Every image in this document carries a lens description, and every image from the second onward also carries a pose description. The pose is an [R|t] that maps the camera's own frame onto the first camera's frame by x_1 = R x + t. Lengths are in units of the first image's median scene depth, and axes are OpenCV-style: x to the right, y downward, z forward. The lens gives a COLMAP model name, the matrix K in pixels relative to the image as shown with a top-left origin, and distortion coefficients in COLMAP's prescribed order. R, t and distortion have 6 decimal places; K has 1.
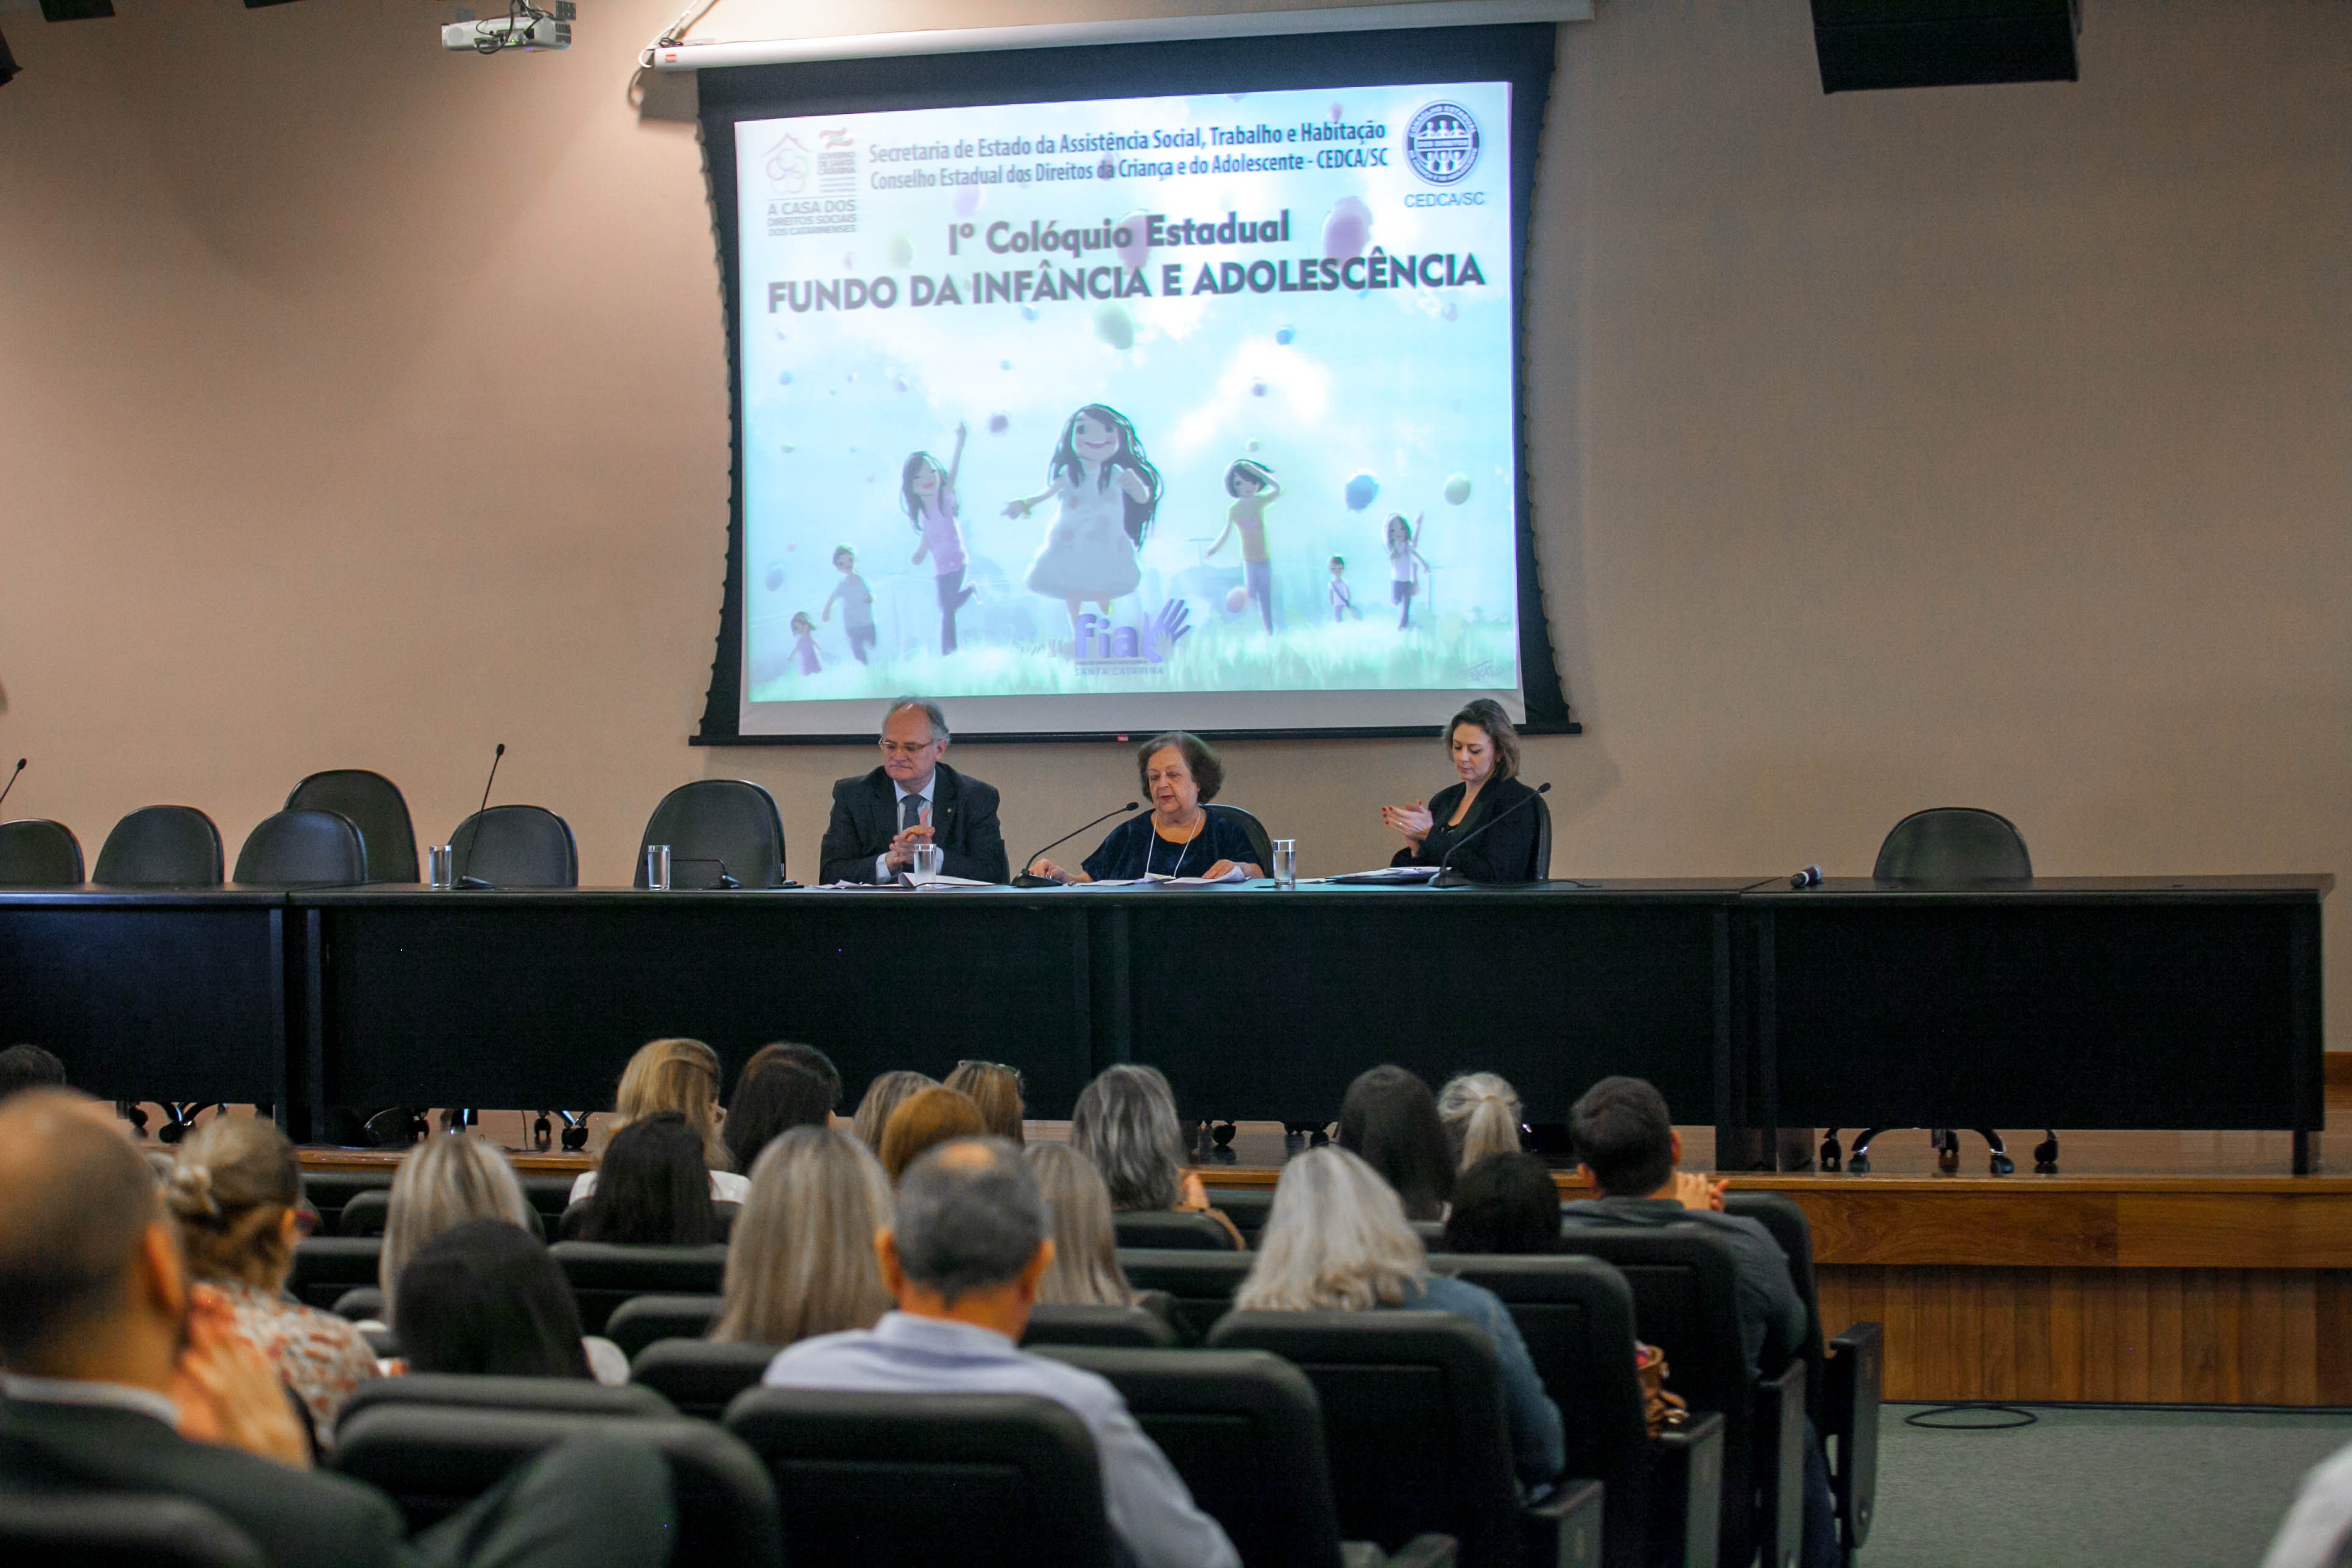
lens RADIAL K [[4539.7, 0, 1162.6], [0, 4539.7, 785.5], [0, 0, 1]] dist [-0.037482, 0.000000]
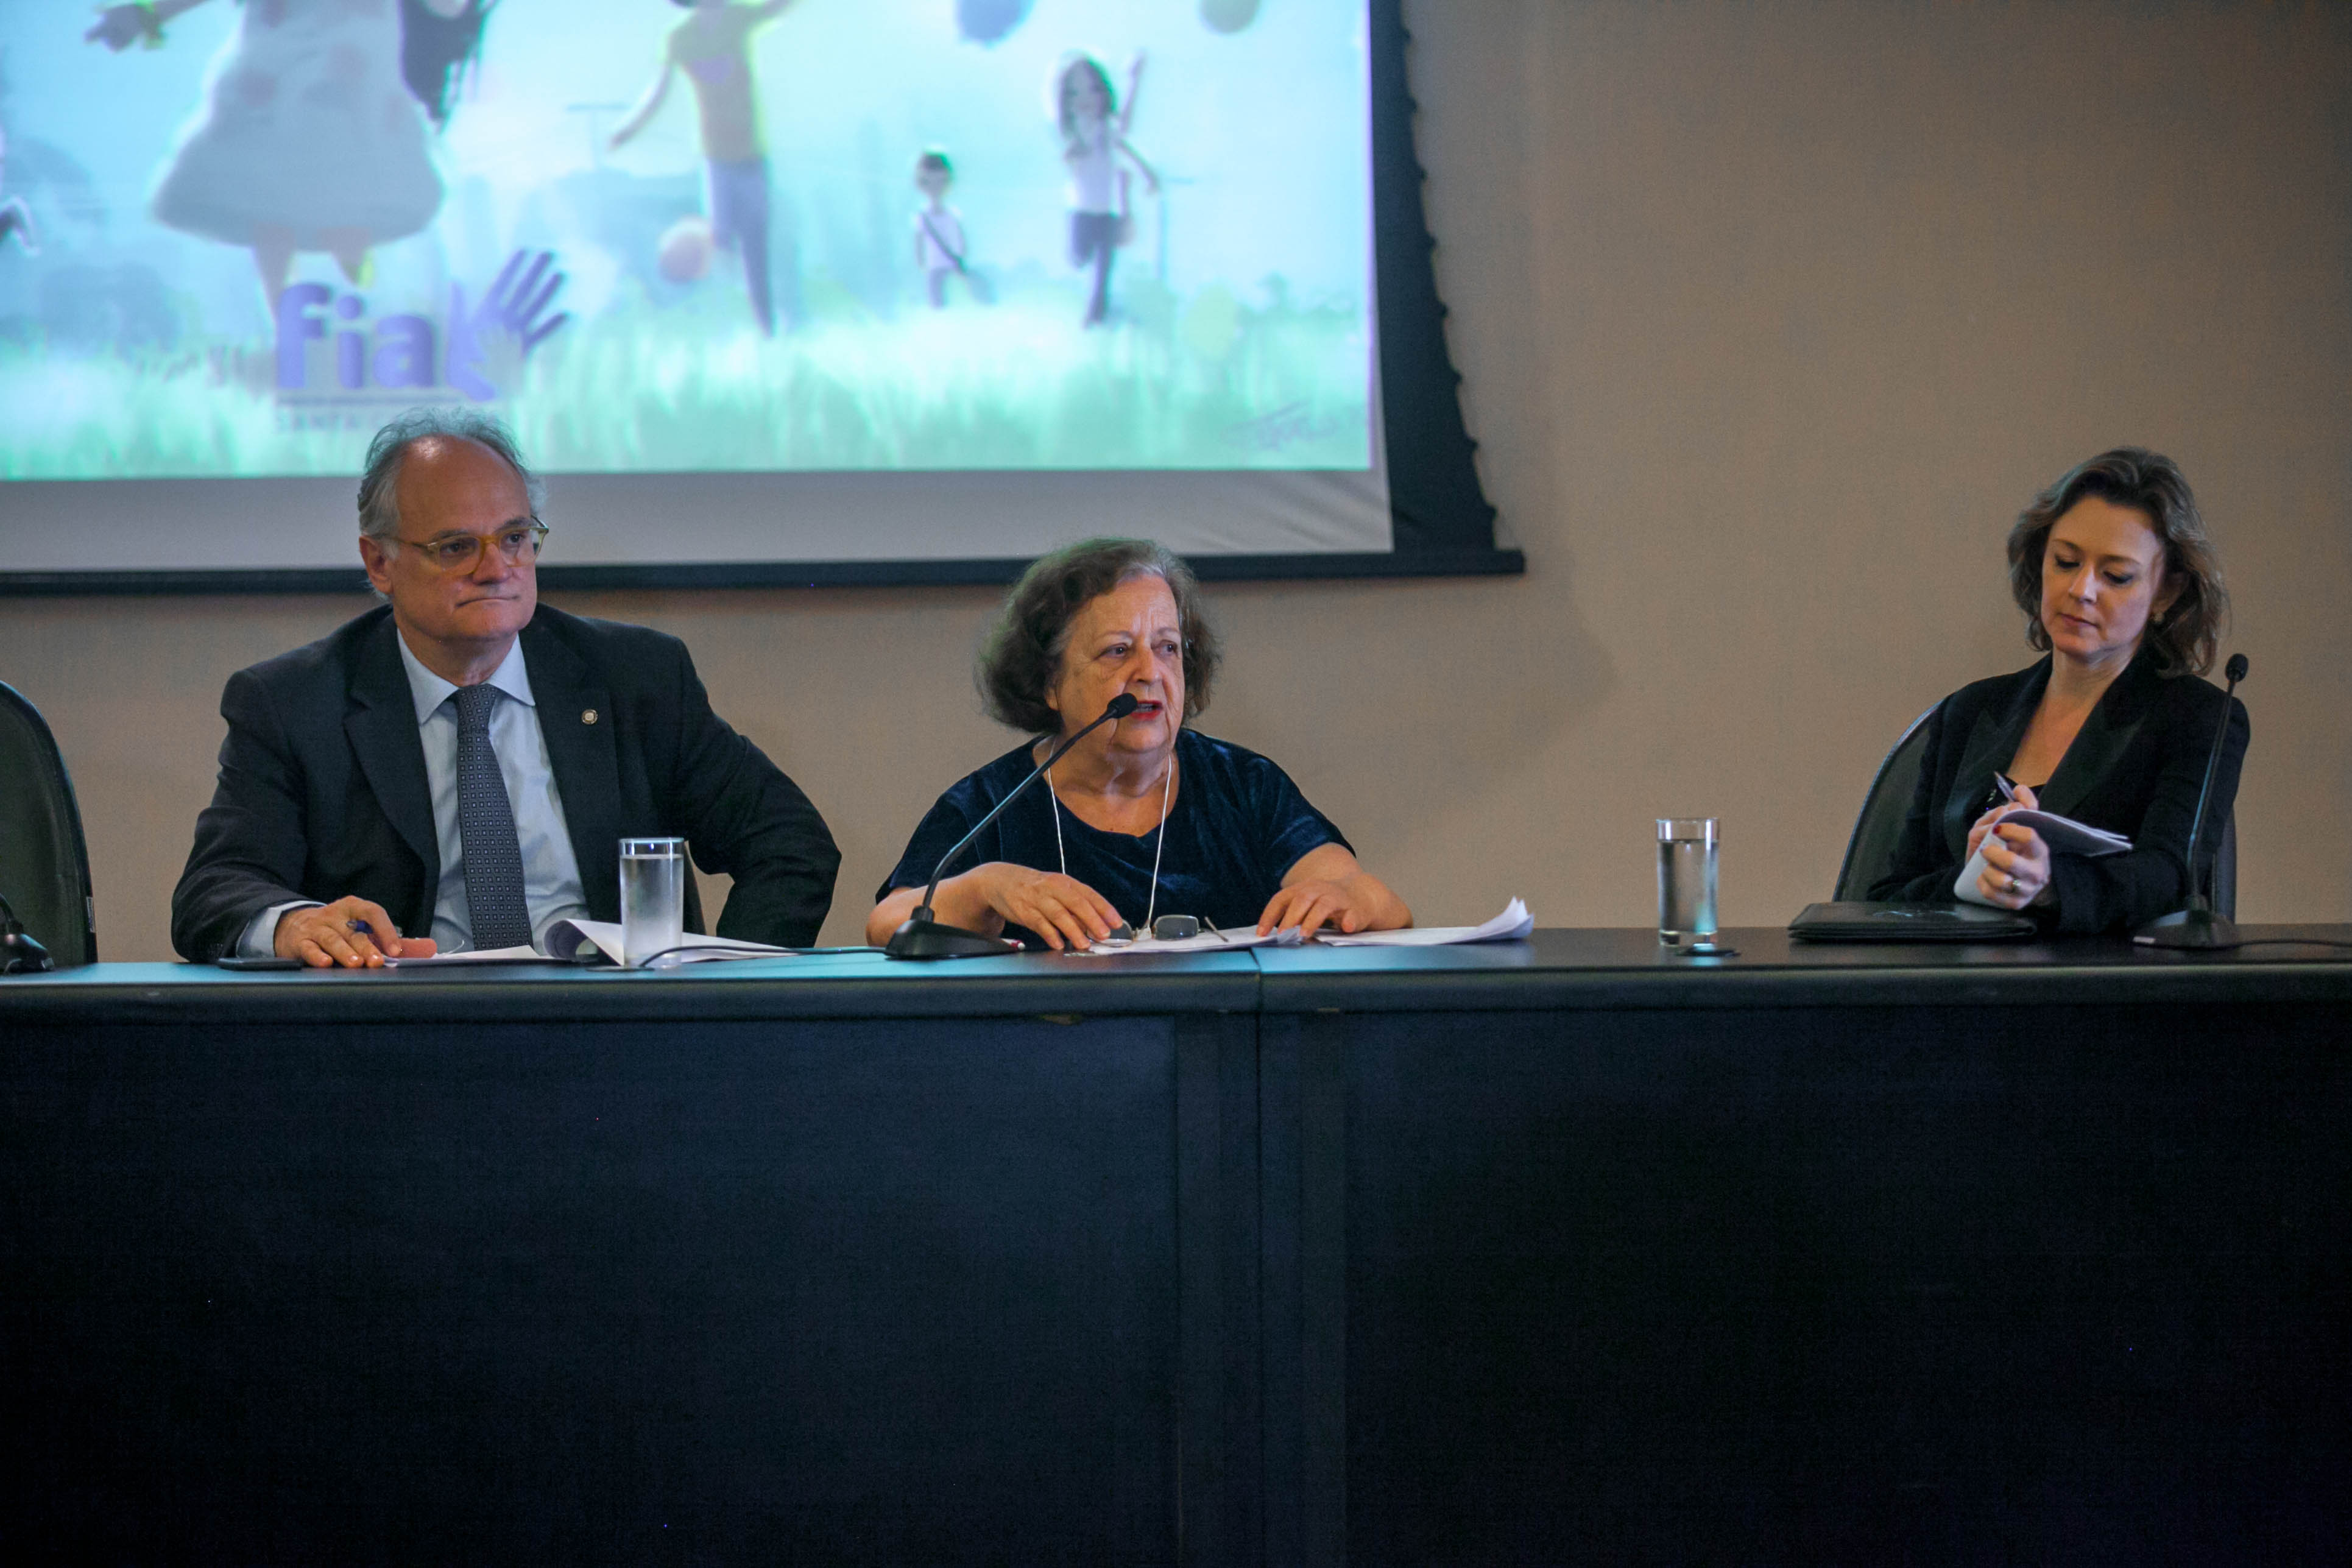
lens RADIAL K [[6781.6, 0, 1177.3], [0, 6781.6, 779.1], [0, 0, 1]] dist [-0.156729, 0.000000]
pose [[0.945450, -0.002666, 0.325756, -0.142777], [0.002076, 0.999996, 0.002159, 0.006038], [-0.325760, -0.001365, 0.945452, 0.399297]]
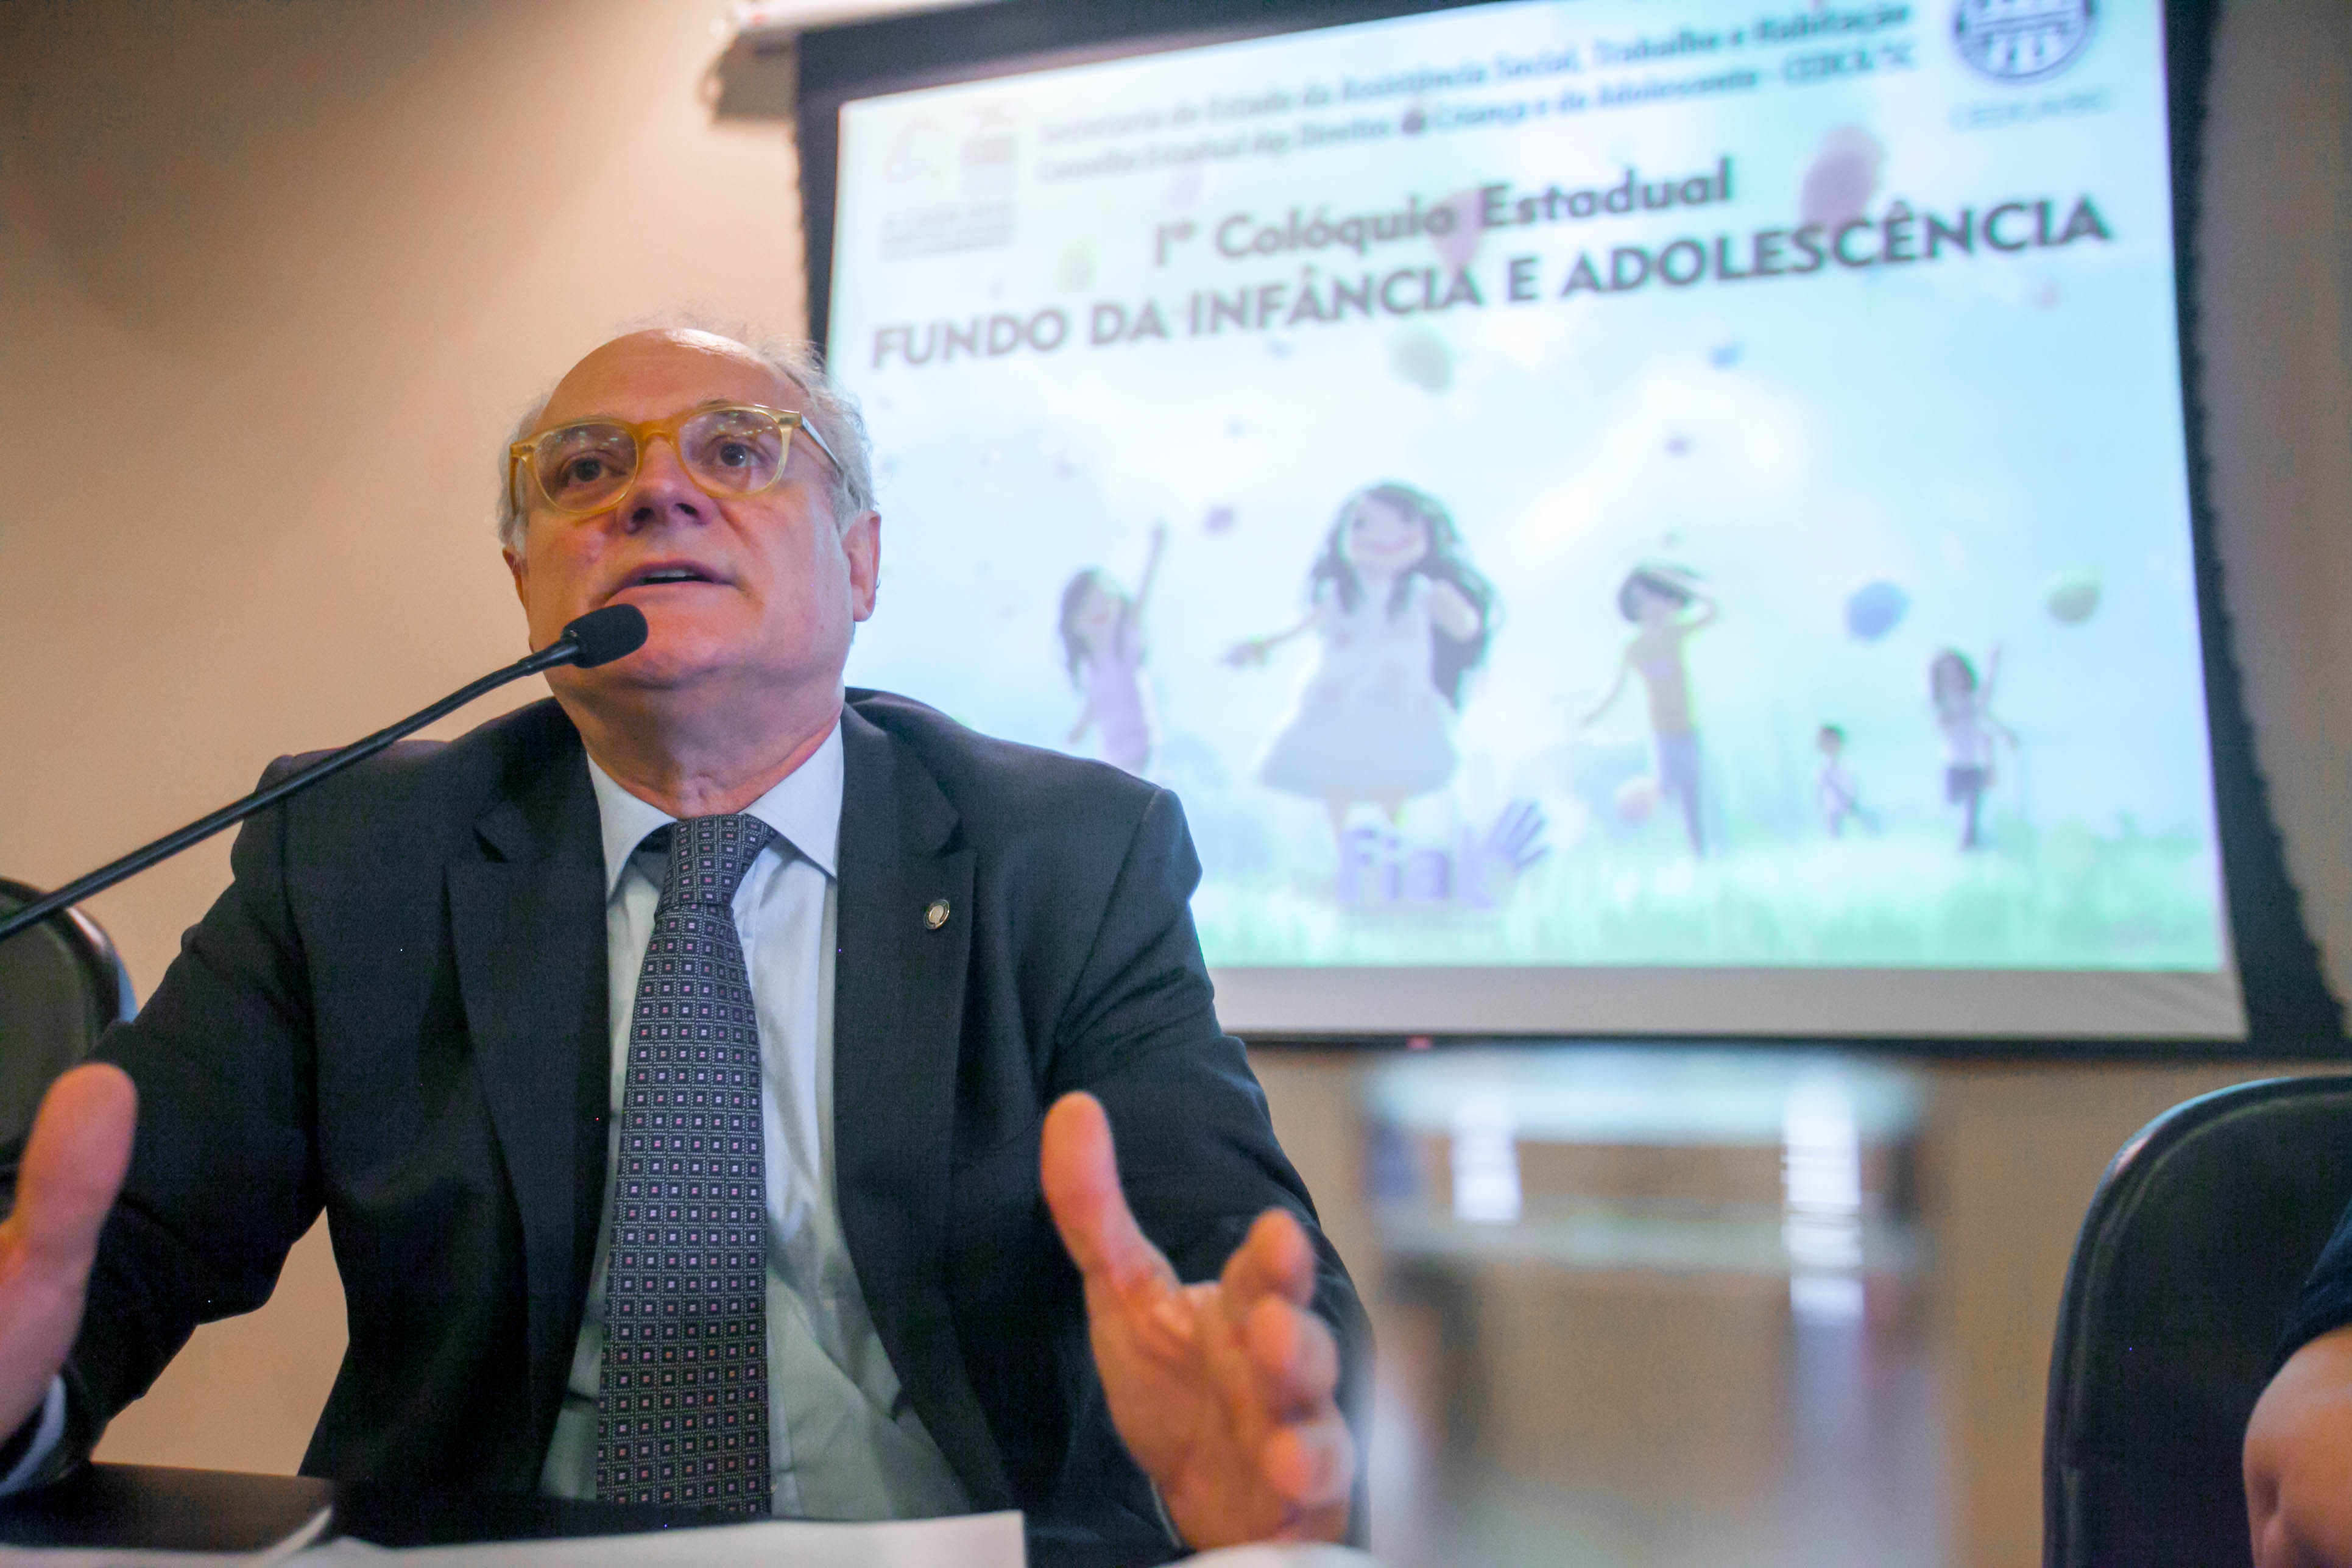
lens RADIAL K [[1972.9, 0, 1212.4], [0, 1972.9, 770.6], [0, 0, 1]] dist [0.037442, 0.015897]
pose [[0.998827, 0.043370, -0.021510, -0.030476], [-0.047057, 0.974139, -0.220995, 0.011549], [0.011369, 0.221748, 0.975038, 0.761276]]
